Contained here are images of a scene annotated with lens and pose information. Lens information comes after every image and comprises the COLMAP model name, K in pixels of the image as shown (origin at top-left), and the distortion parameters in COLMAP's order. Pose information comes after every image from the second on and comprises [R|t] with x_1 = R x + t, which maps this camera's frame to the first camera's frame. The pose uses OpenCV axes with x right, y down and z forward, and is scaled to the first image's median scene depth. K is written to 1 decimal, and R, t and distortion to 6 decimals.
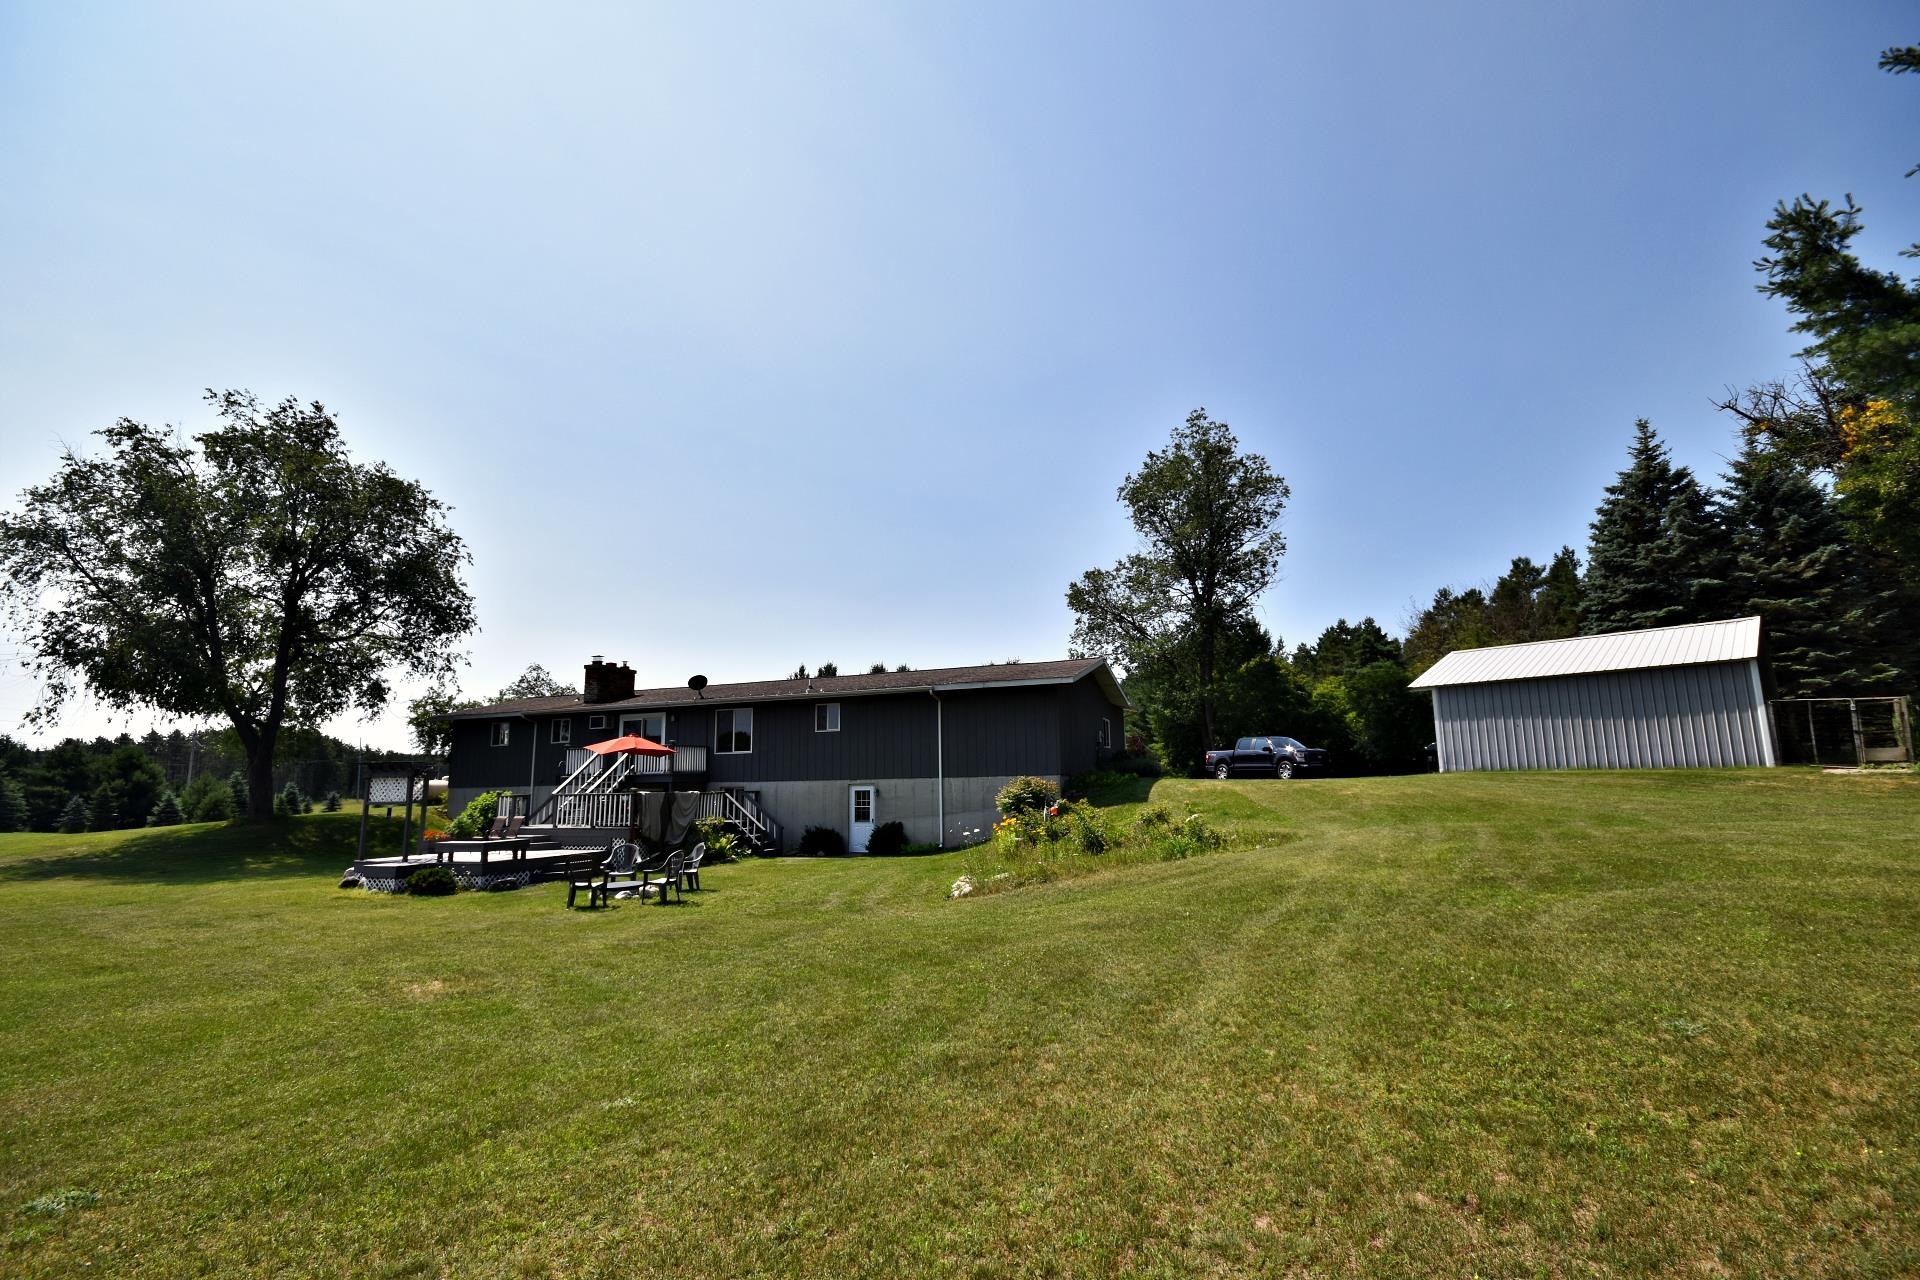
lens RADIAL K [[810.8, 0, 960.0], [0, 810.8, 640.0], [0, 0, 1]] dist [0.008235, -0.000234]
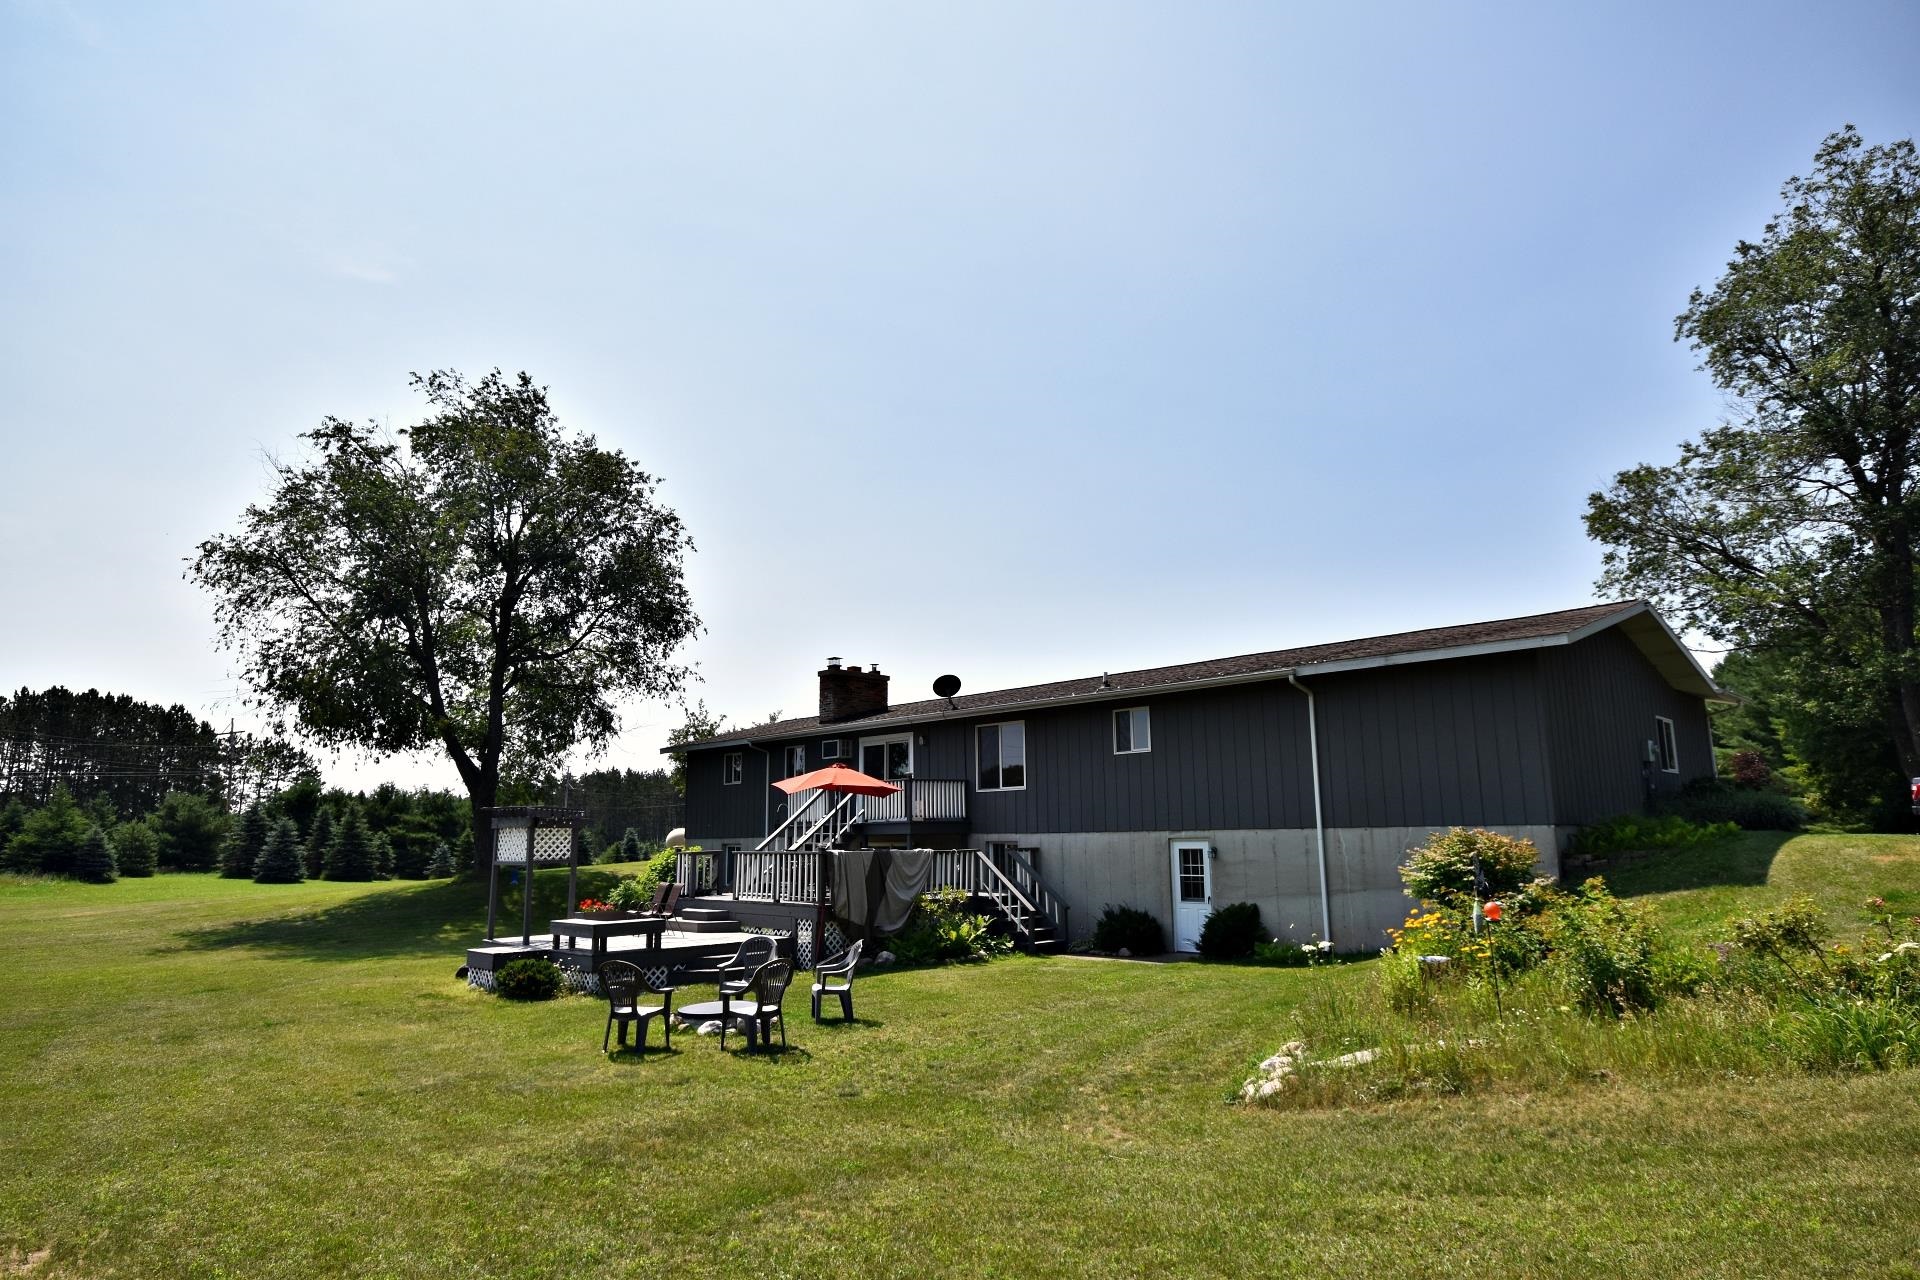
lens RADIAL K [[1095.6, 0, 960.0], [0, 1095.6, 640.0], [0, 0, 1]] dist [0.021989, -0.000166]
pose [[0.917978, -0.065982, -0.391106, 0.043941], [0.066921, 0.997695, -0.011243, 0.024404], [0.390946, -0.015852, 0.920277, 0.159590]]
